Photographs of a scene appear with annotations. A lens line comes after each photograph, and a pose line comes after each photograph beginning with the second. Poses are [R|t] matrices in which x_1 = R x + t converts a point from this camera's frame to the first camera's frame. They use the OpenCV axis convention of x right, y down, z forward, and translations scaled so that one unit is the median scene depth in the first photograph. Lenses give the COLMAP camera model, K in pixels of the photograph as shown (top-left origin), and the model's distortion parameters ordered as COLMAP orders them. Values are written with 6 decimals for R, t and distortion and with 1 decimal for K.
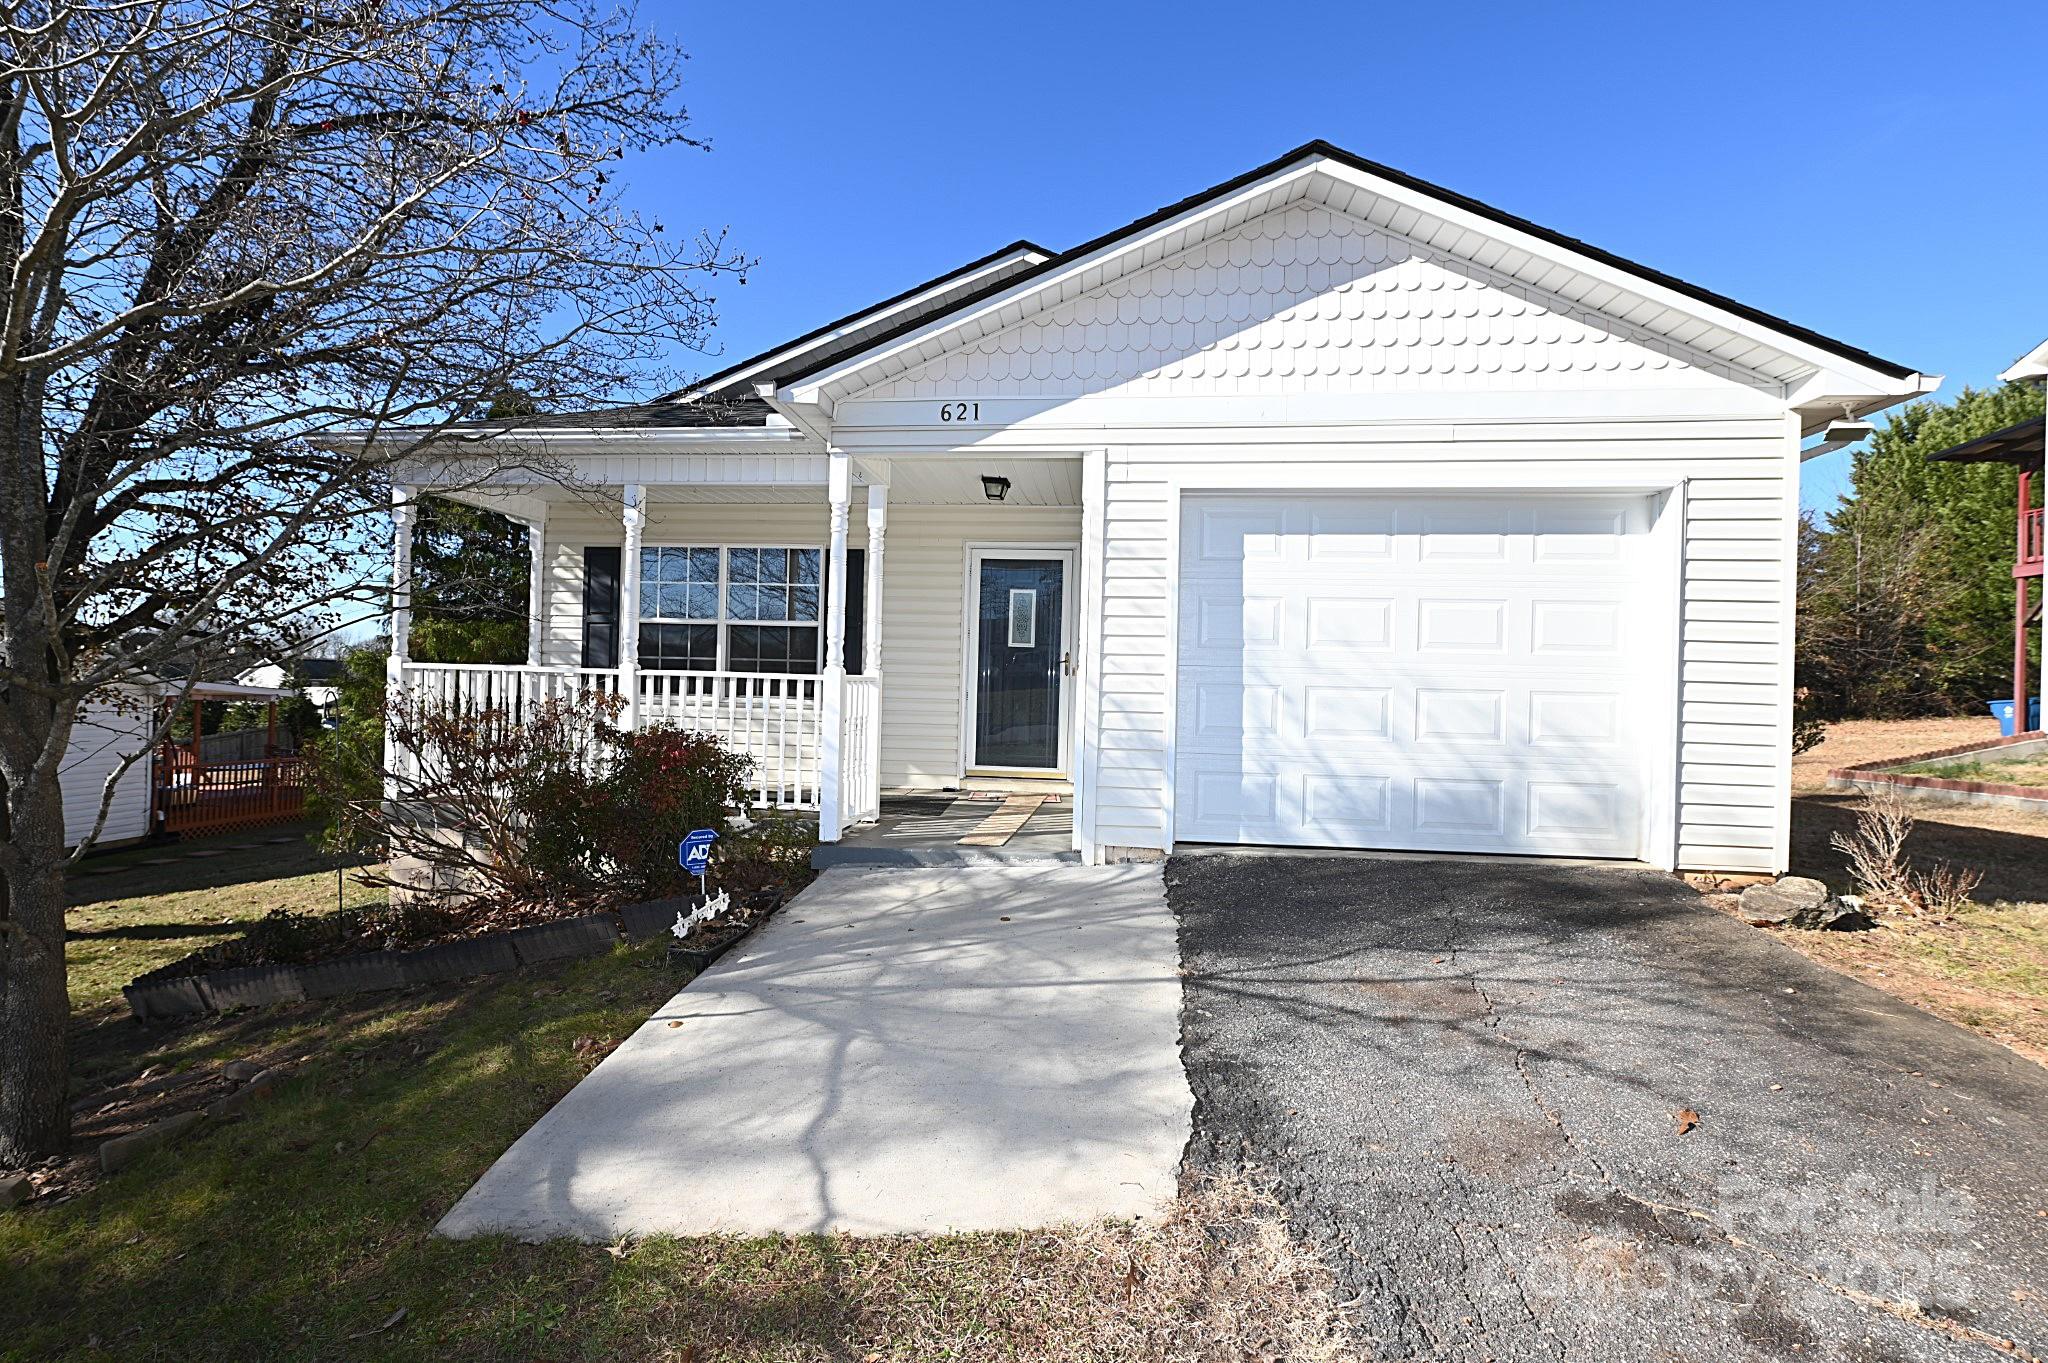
lens RADIAL K [[932.5, 0, 1003.5], [0, 932.5, 689.4], [0, 0, 1]] dist [-0.005389, -0.000384]
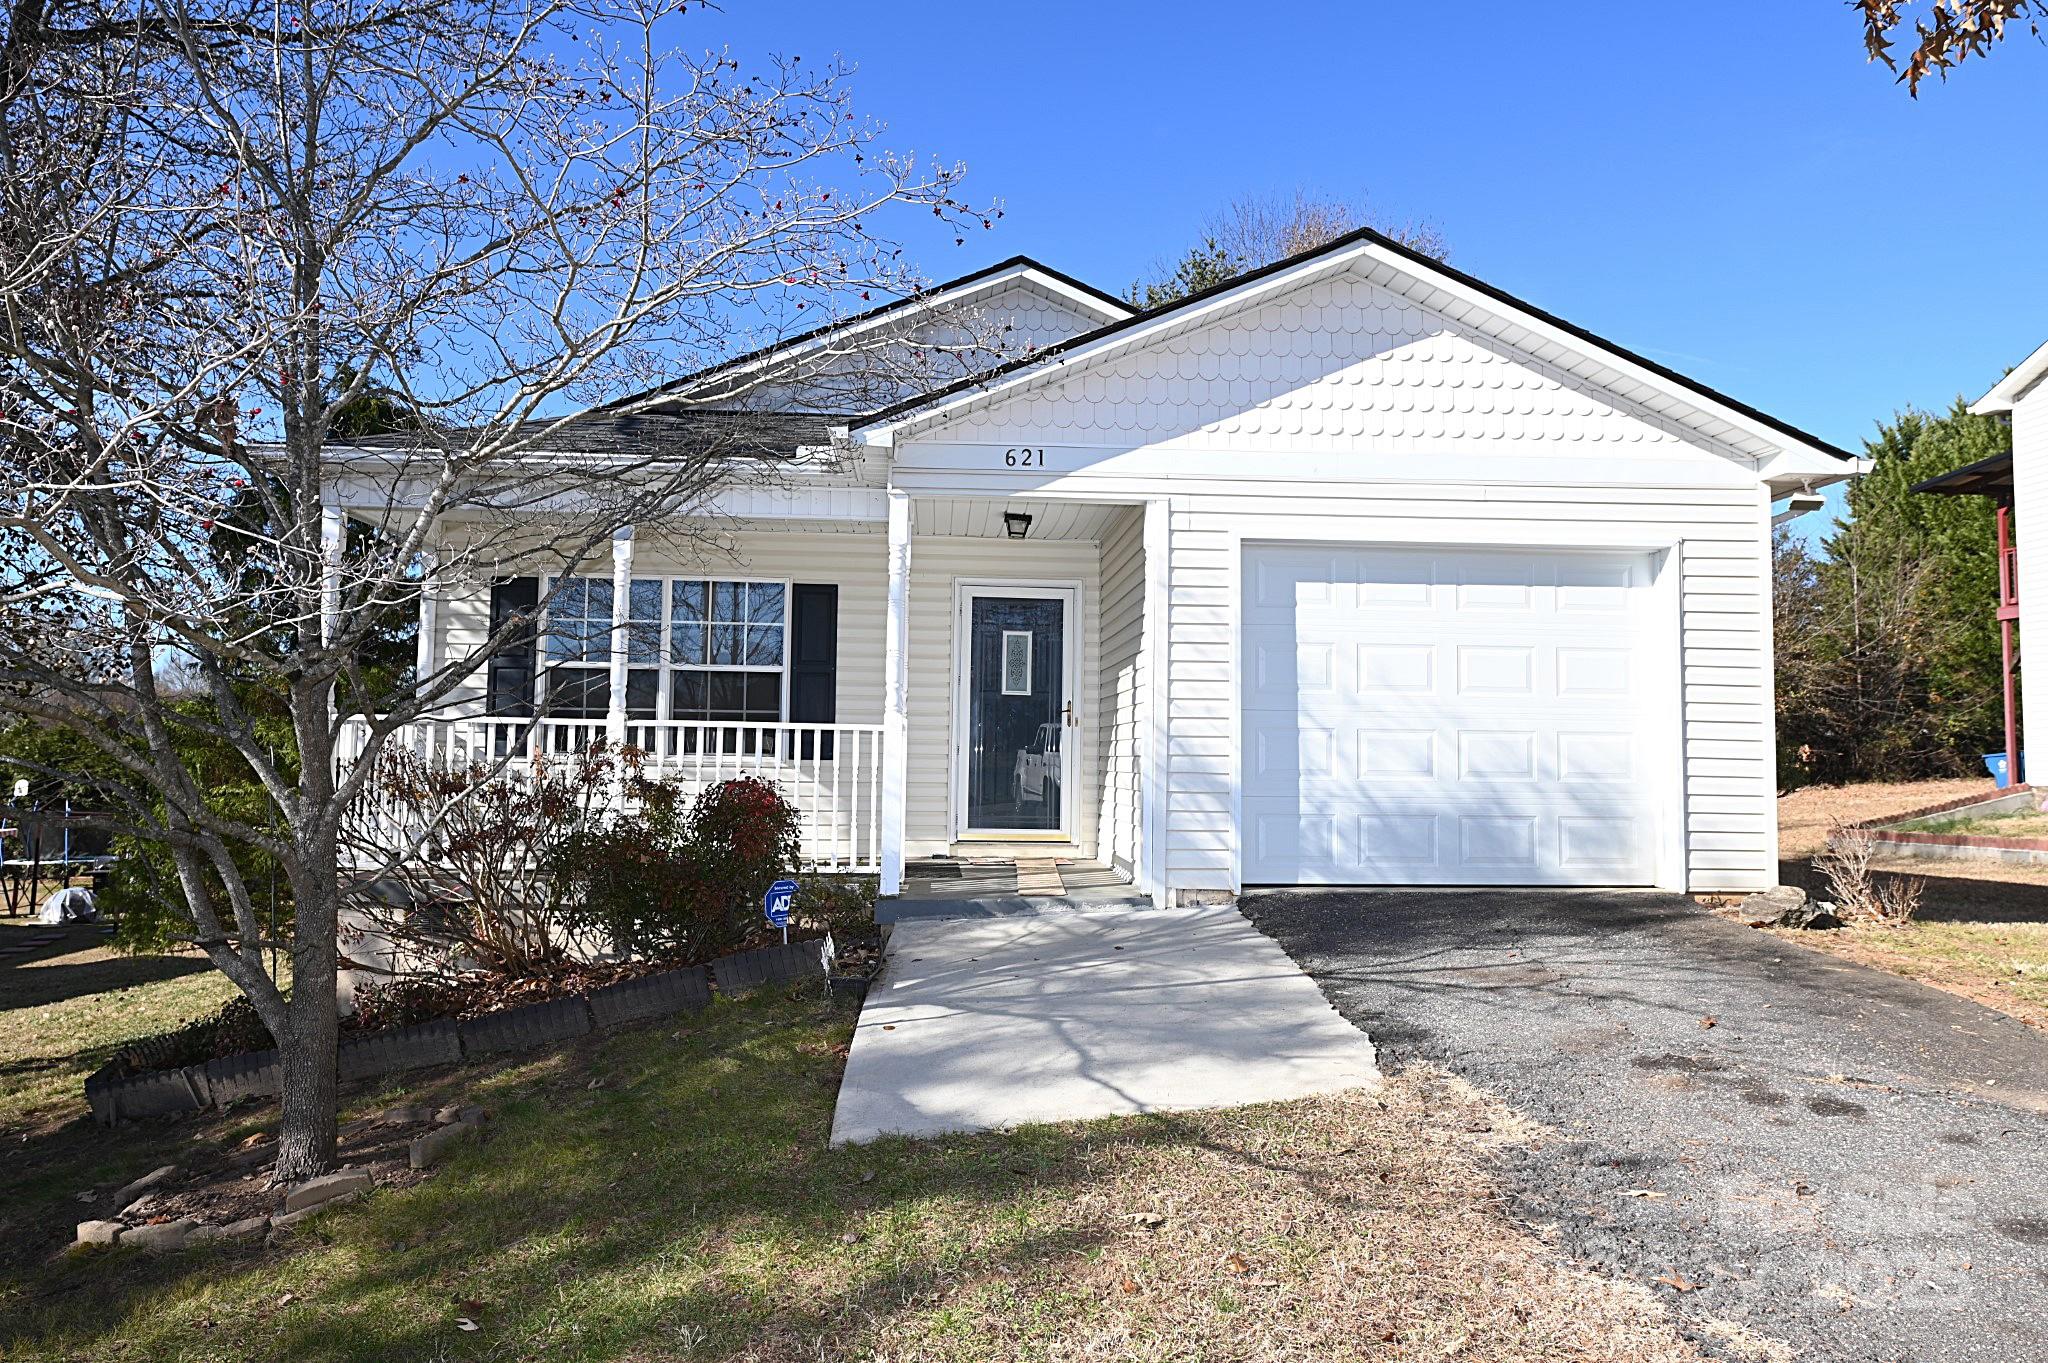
lens RADIAL K [[1323.6, 0, 1030.7], [0, 1323.6, 684.3], [0, 0, 1]] dist [0.007689, 0.003271]
pose [[0.983665, -0.001364, 0.180001, -0.302136], [0.012198, 0.998178, -0.059093, 0.030175], [-0.179593, 0.060324, 0.981890, -0.389847]]
